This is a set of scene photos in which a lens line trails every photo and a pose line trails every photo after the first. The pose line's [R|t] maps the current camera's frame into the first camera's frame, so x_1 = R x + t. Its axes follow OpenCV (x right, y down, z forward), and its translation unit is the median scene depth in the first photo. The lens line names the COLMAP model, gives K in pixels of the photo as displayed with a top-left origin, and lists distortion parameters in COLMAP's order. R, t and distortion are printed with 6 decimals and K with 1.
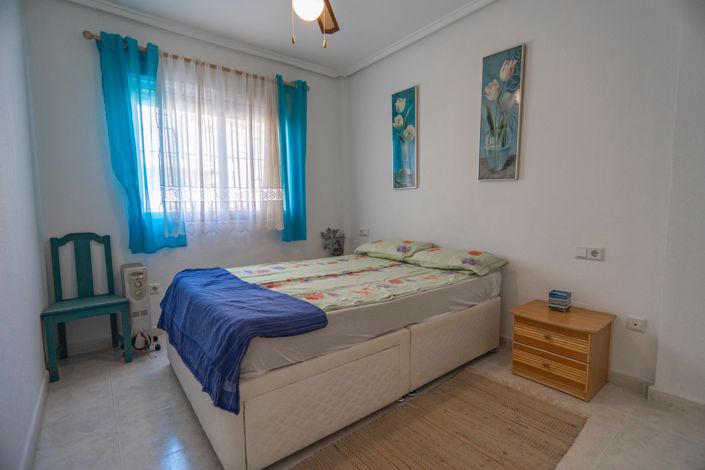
lens RADIAL K [[332.4, 0, 352.5], [0, 332.4, 235.0], [0, 0, 1]] dist [-0.018483, 0.000729]
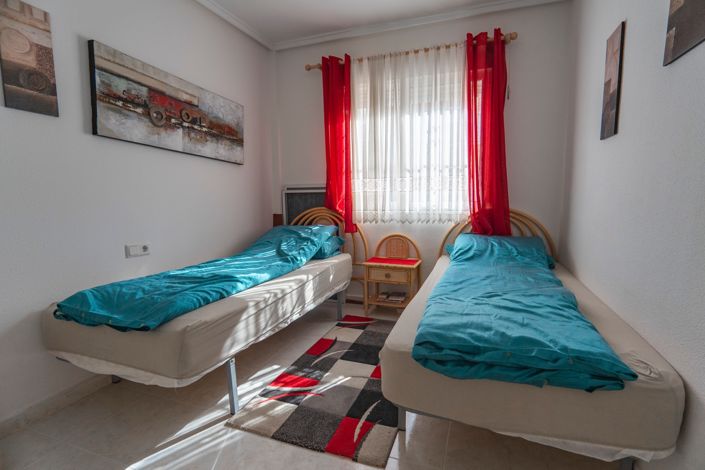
lens RADIAL K [[332.4, 0, 352.5], [0, 332.4, 235.0], [0, 0, 1]] dist [-0.018483, 0.000729]
pose [[0.506748, 0.105698, -0.855590, 0.352601], [-0.058596, 0.994383, 0.088139, -0.084072], [0.860101, 0.005470, 0.510095, 0.422833]]
